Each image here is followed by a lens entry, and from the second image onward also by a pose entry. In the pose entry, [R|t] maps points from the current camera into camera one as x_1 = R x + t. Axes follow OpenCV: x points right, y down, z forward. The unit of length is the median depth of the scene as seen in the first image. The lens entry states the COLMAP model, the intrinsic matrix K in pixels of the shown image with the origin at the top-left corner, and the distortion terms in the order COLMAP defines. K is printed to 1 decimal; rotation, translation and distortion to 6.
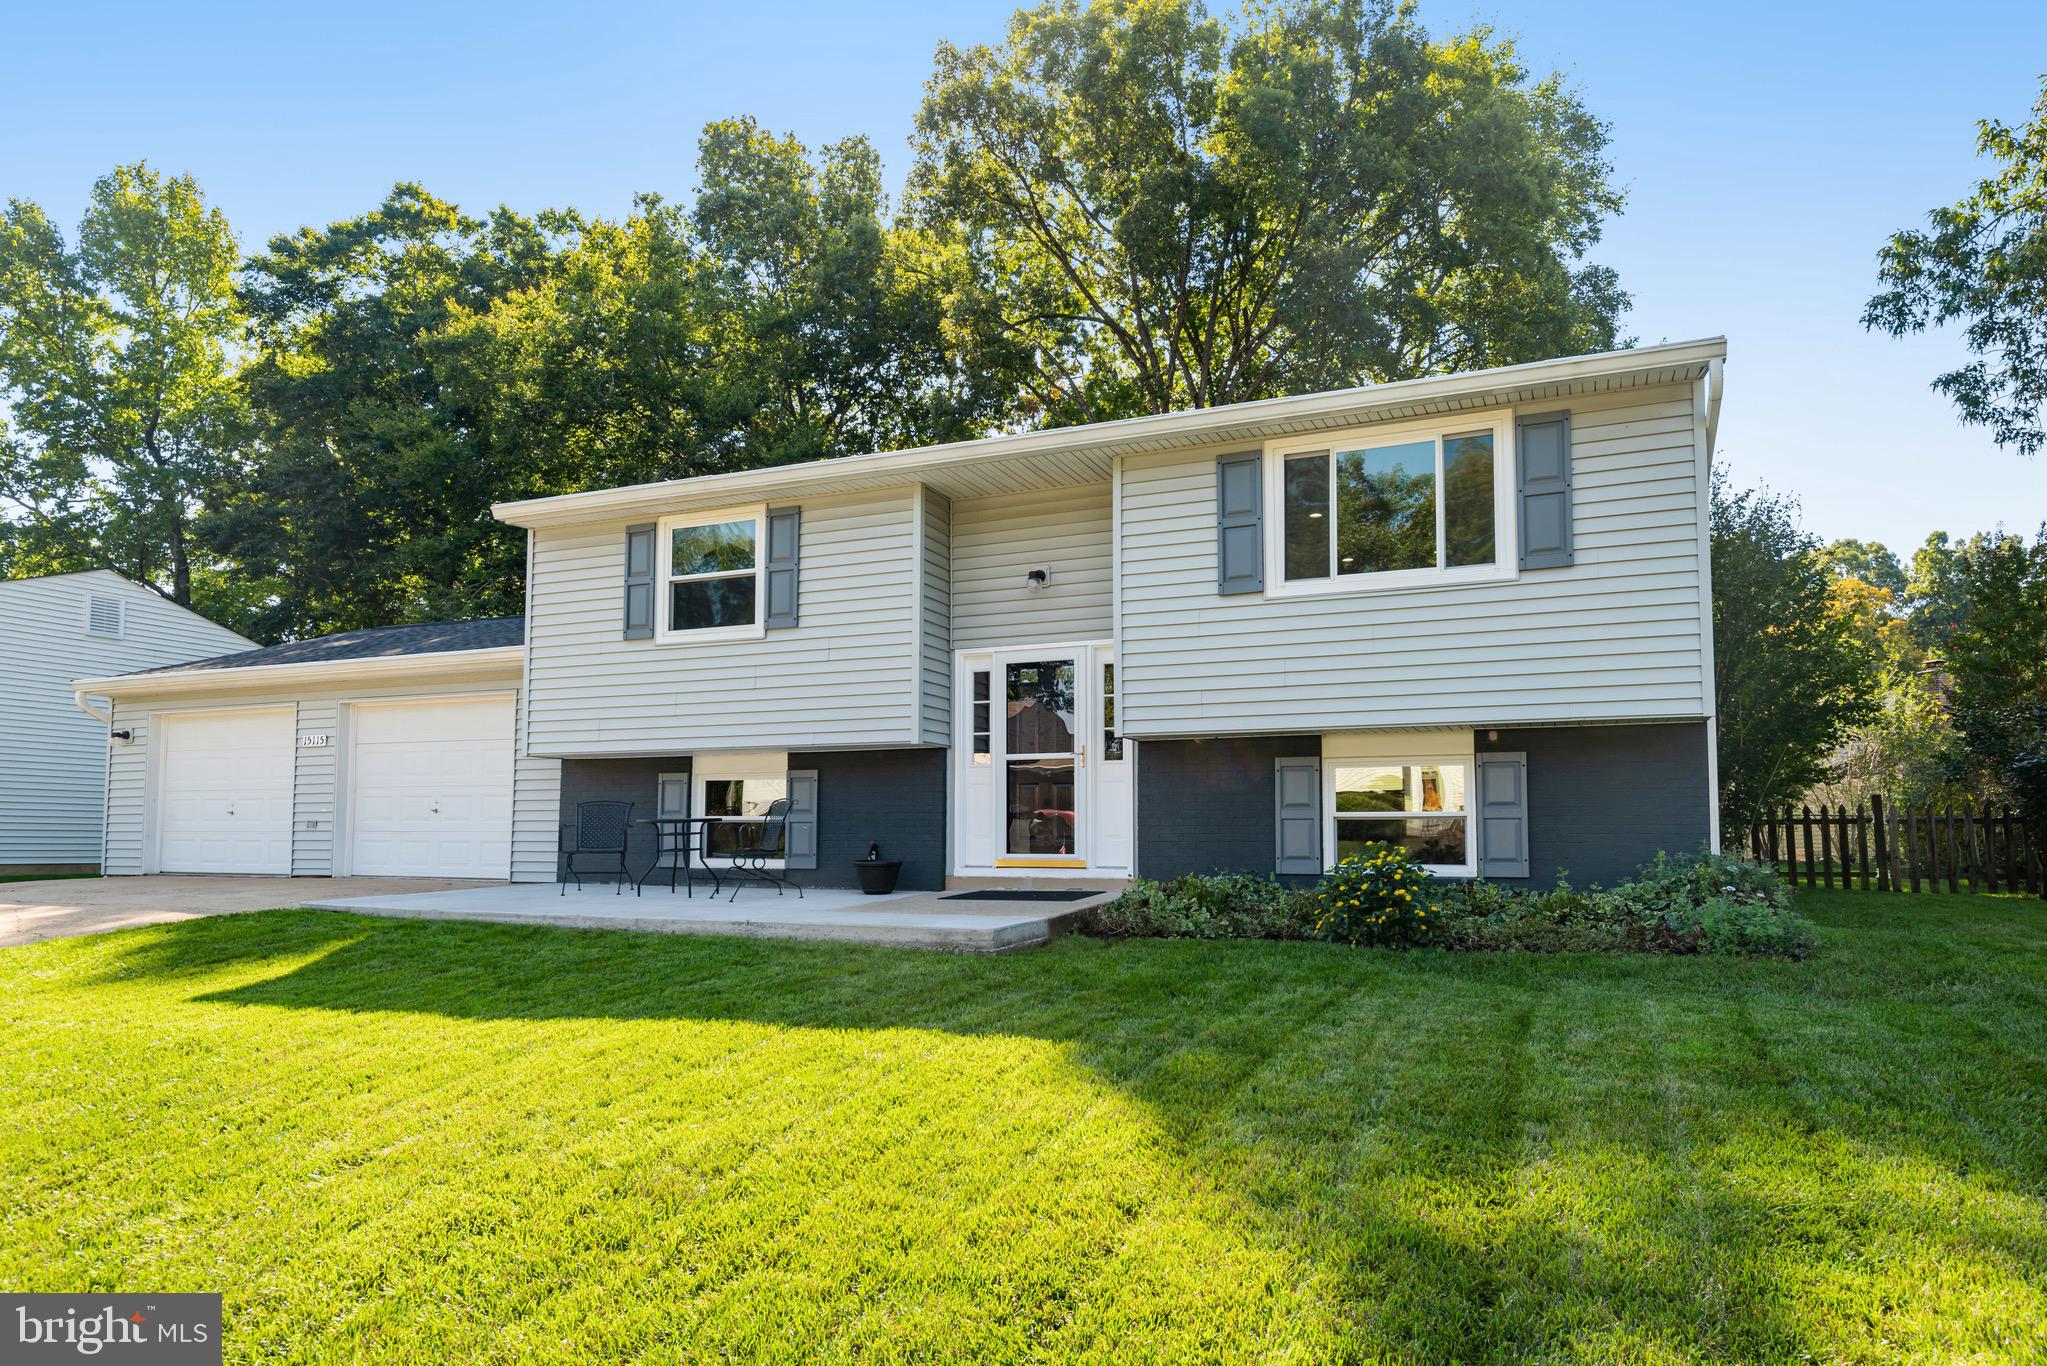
lens RADIAL K [[1294.4, 0, 1022.3], [0, 1294.4, 761.5], [0, 0, 1]] dist [-0.000951, -0.000972]
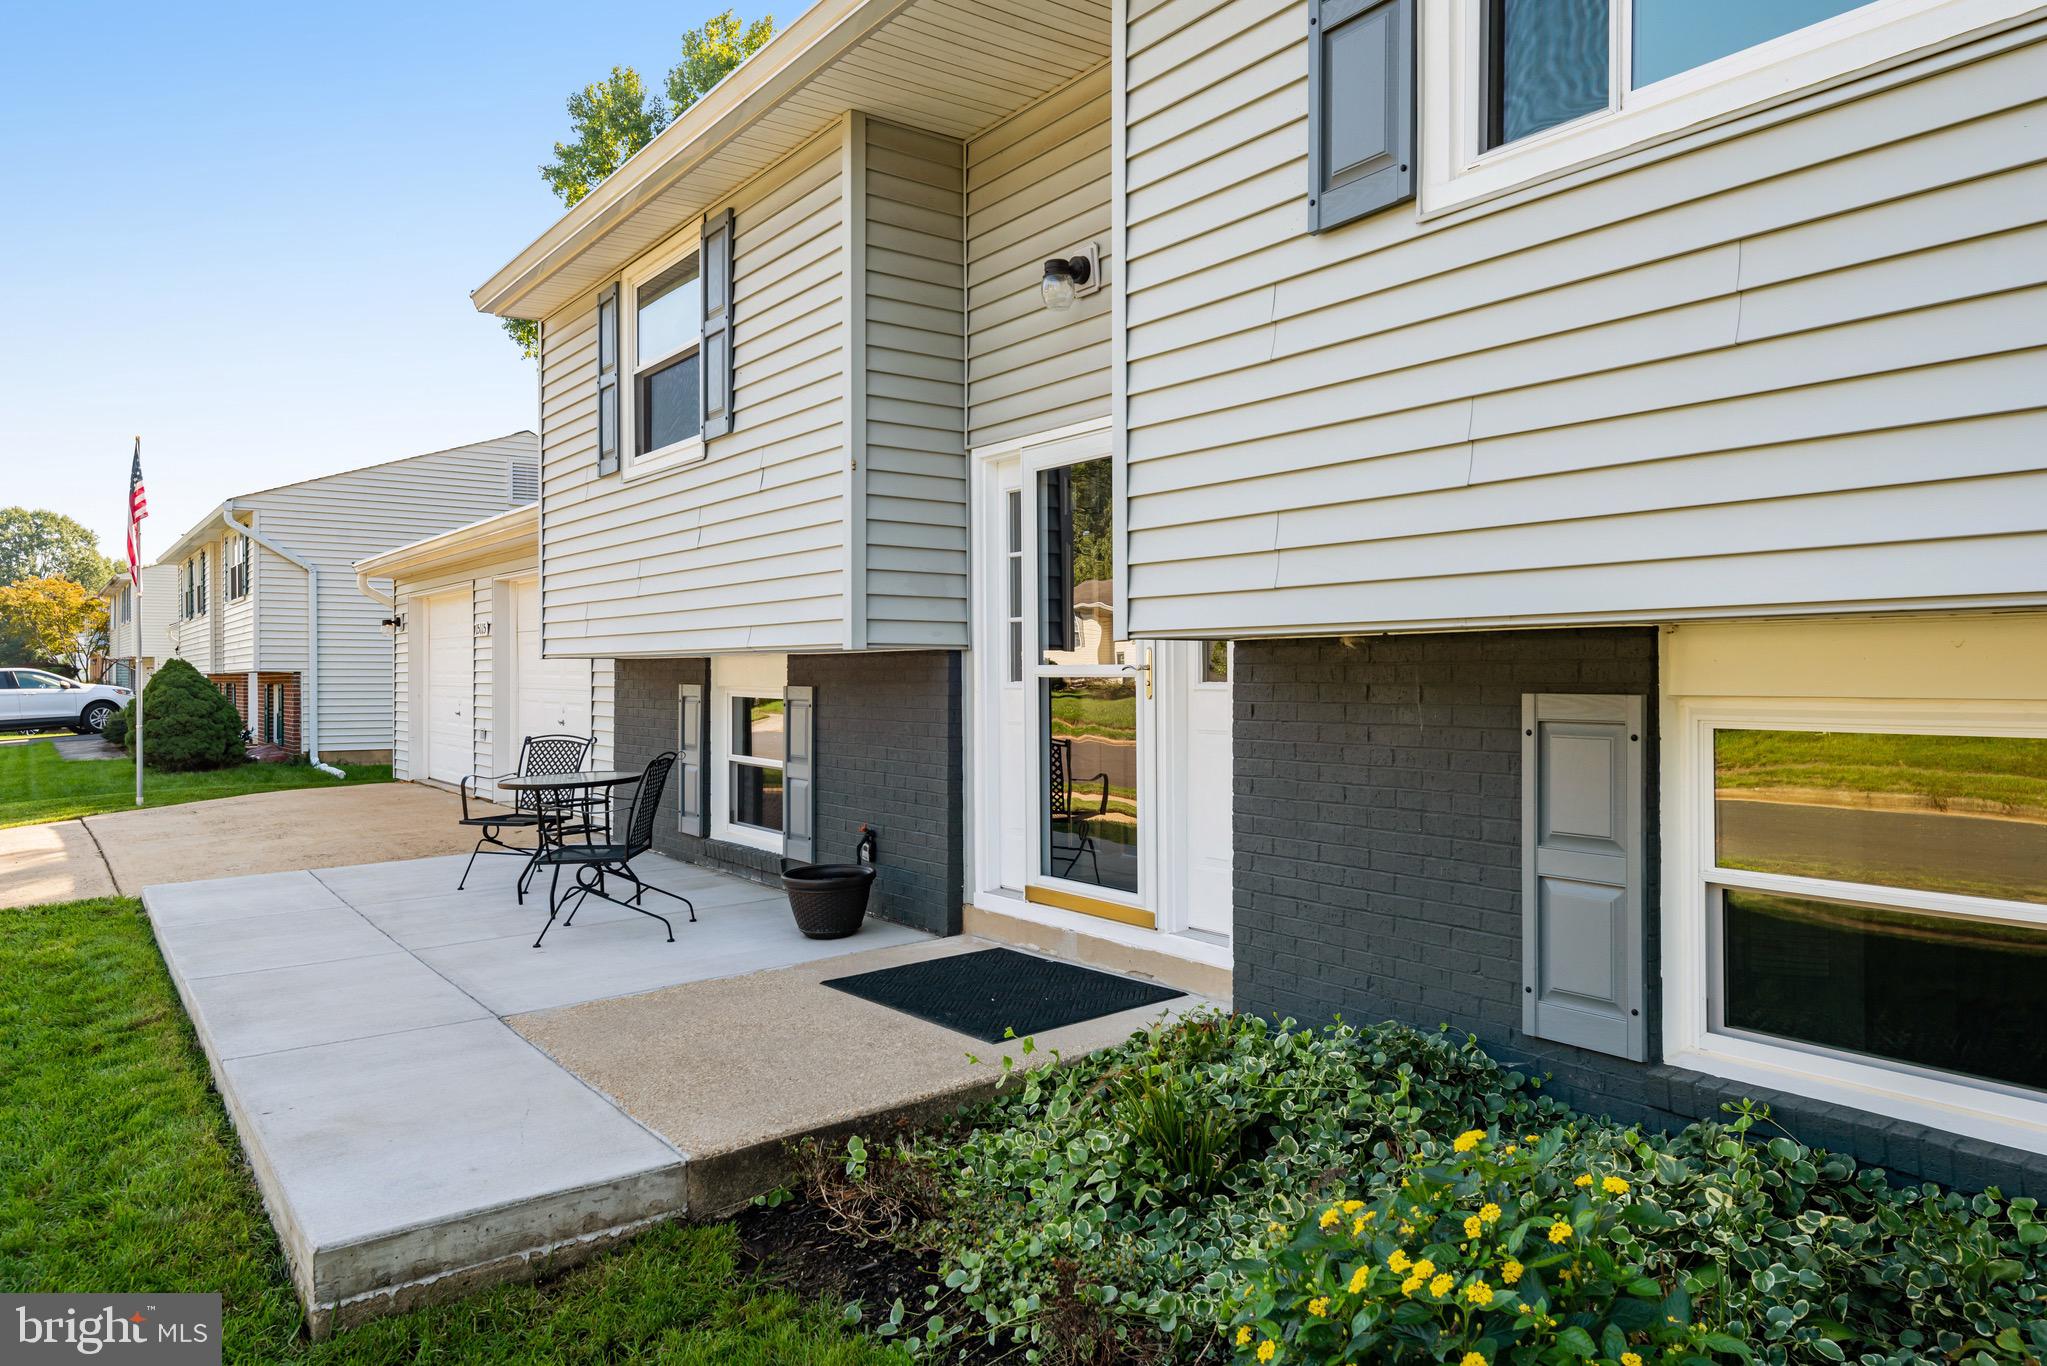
lens RADIAL K [[1439.1, 0, 1023.5], [0, 1439.1, 683.0], [0, 0, 1]] dist [0.000152, -0.001139]
pose [[0.862836, -0.002173, -0.505480, 0.254152], [0.036308, 0.997674, 0.057687, -0.030338], [0.504179, -0.068127, 0.860908, 0.561996]]
